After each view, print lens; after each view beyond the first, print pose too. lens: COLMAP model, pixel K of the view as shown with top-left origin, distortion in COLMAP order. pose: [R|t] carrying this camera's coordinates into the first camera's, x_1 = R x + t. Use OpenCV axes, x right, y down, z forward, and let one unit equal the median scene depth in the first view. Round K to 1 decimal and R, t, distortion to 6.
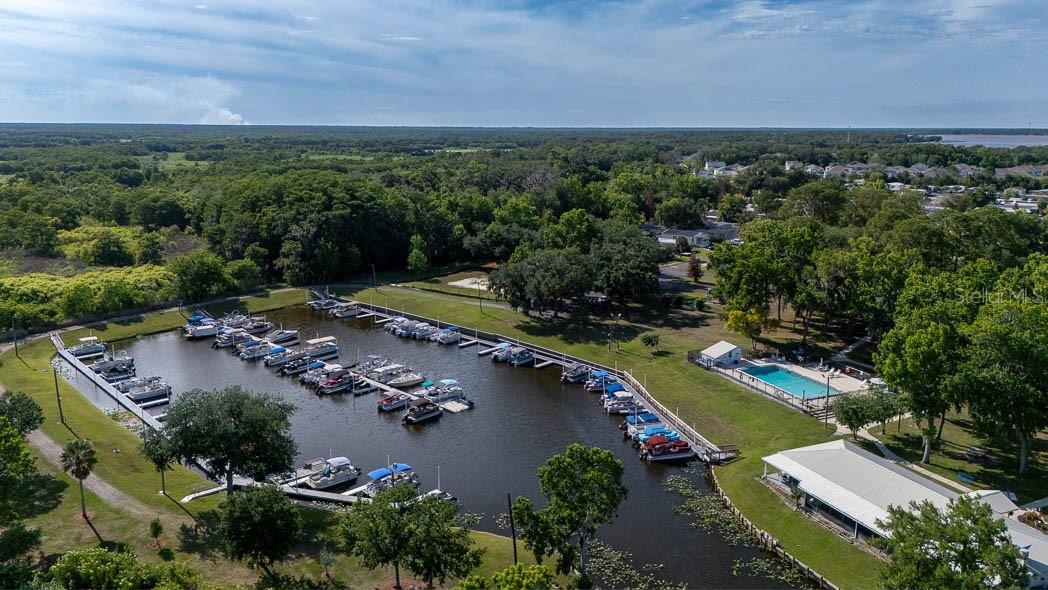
lens RADIAL K [[777.7, 0, 522.5], [0, 777.7, 296.2], [0, 0, 1]] dist [0.057546, -0.048393]
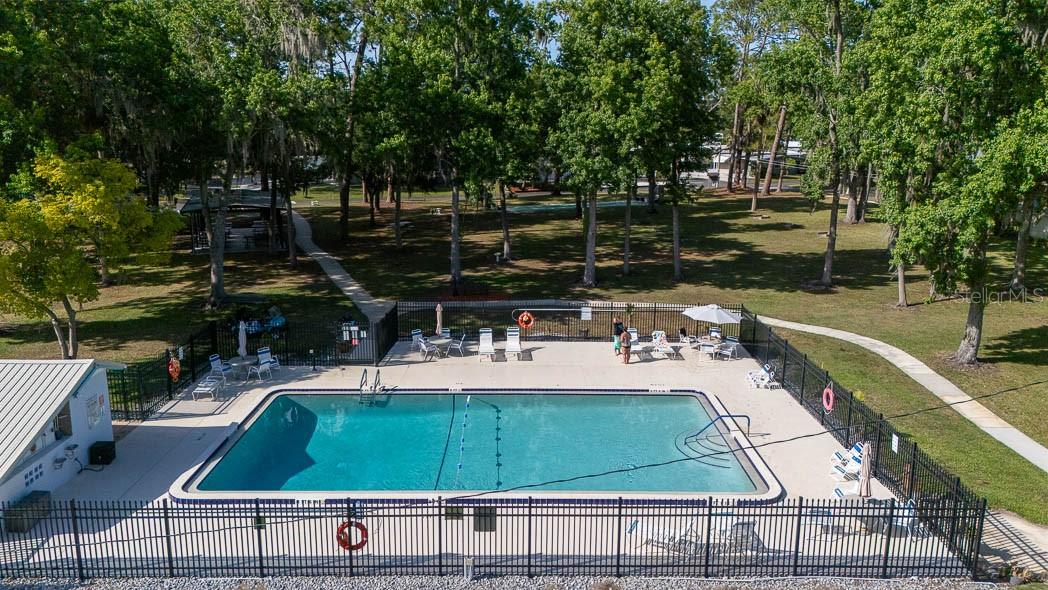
lens RADIAL K [[777.7, 0, 524.9], [0, 777.7, 289.8], [0, 0, 1]] dist [0.057546, -0.048393]
pose [[0.386805, -0.194866, 0.901337, 0.163851], [0.194031, 0.972735, 0.127034, 0.046544], [-0.901517, 0.125750, 0.414069, 0.845147]]
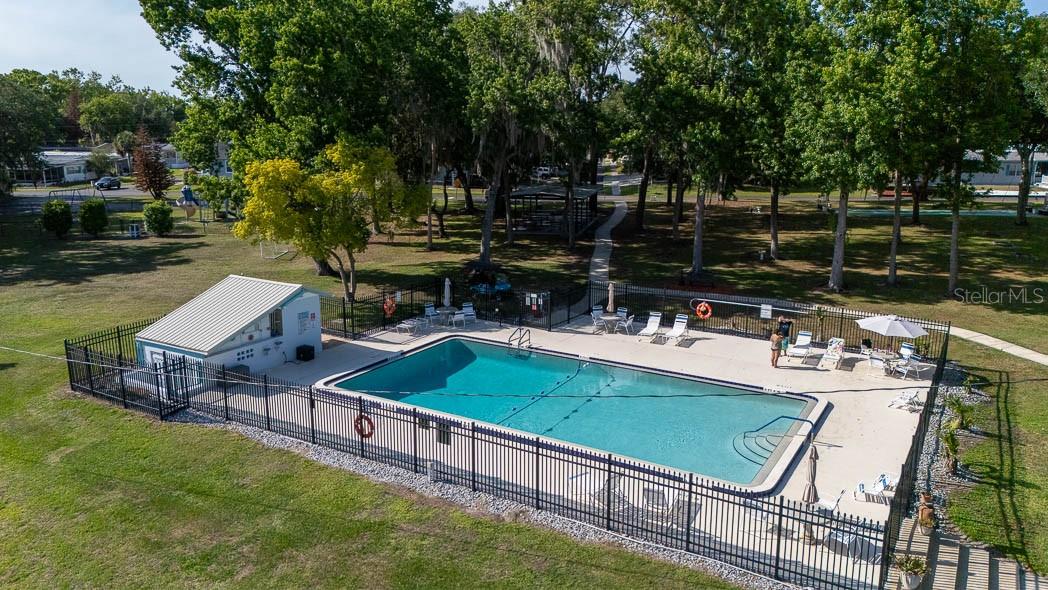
lens RADIAL K [[777.7, 0, 527.2], [0, 777.7, 298.3], [0, 0, 1]] dist [0.057546, -0.048393]
pose [[0.813124, -0.128676, 0.567690, 0.197091], [0.125557, 0.991074, 0.044801, 0.065862], [-0.568388, 0.034848, 0.822023, 0.770204]]
